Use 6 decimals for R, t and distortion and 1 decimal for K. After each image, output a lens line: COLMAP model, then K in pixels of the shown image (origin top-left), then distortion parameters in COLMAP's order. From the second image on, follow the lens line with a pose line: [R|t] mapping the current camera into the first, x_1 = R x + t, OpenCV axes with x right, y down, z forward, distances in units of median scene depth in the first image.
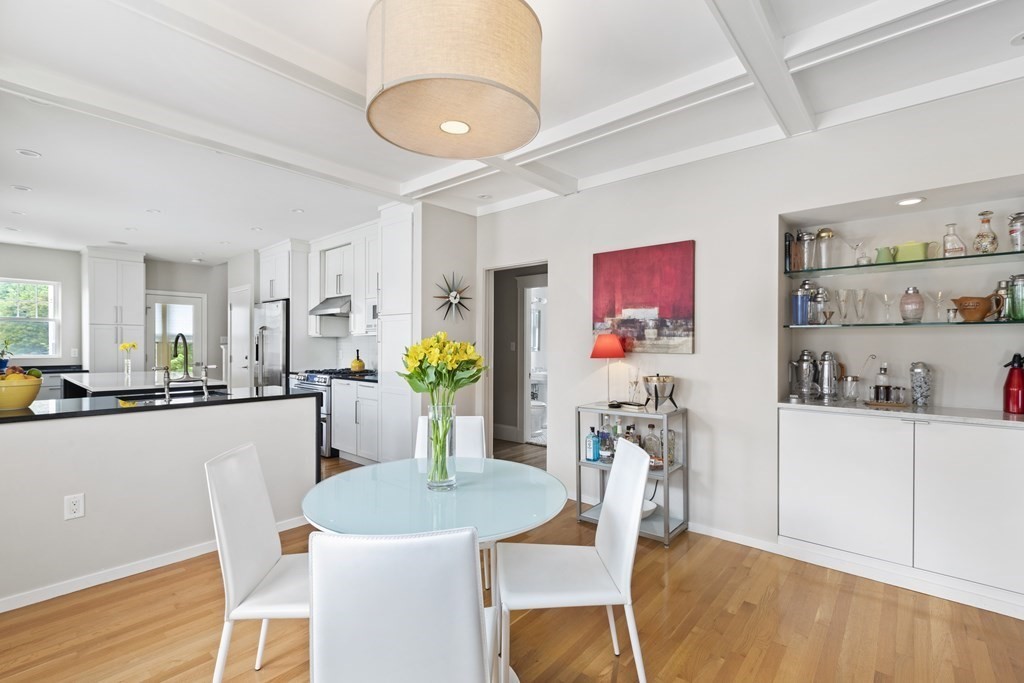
lens RADIAL K [[469.3, 0, 511.1], [0, 469.3, 340.4], [0, 0, 1]] dist [0.002877, -0.001094]
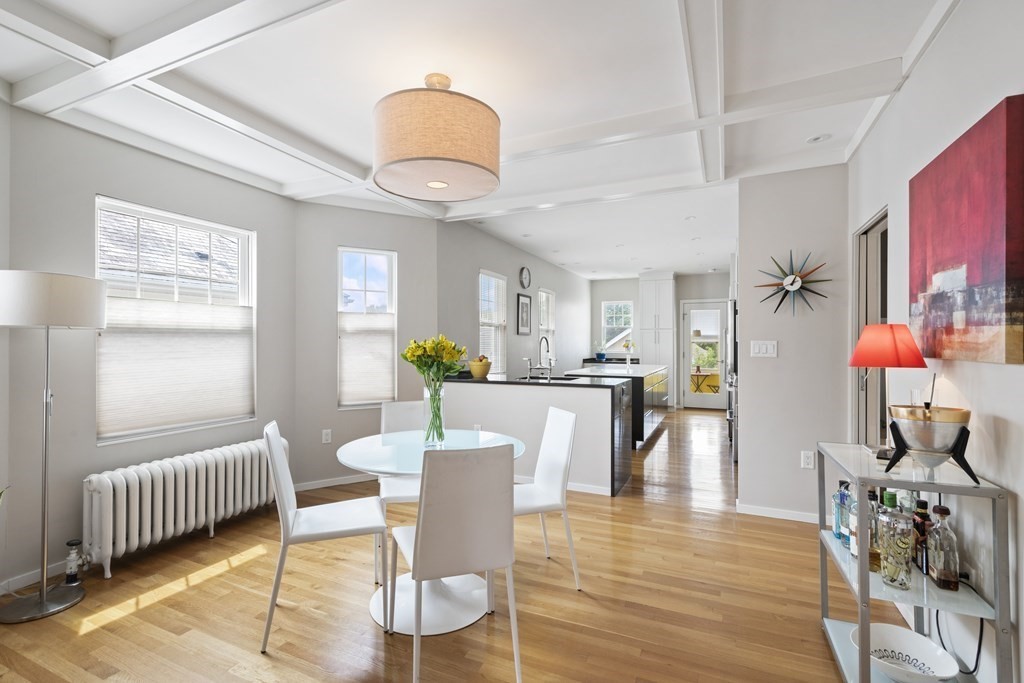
lens RADIAL K [[469.3, 0, 512.7], [0, 469.3, 343.6], [0, 0, 1]] dist [0.002877, -0.001094]
pose [[0.303221, 0.000095, -0.952920, 0.489361], [0.006334, 0.999978, 0.002115, 0.004315], [0.952899, -0.006677, 0.303213, 0.331158]]
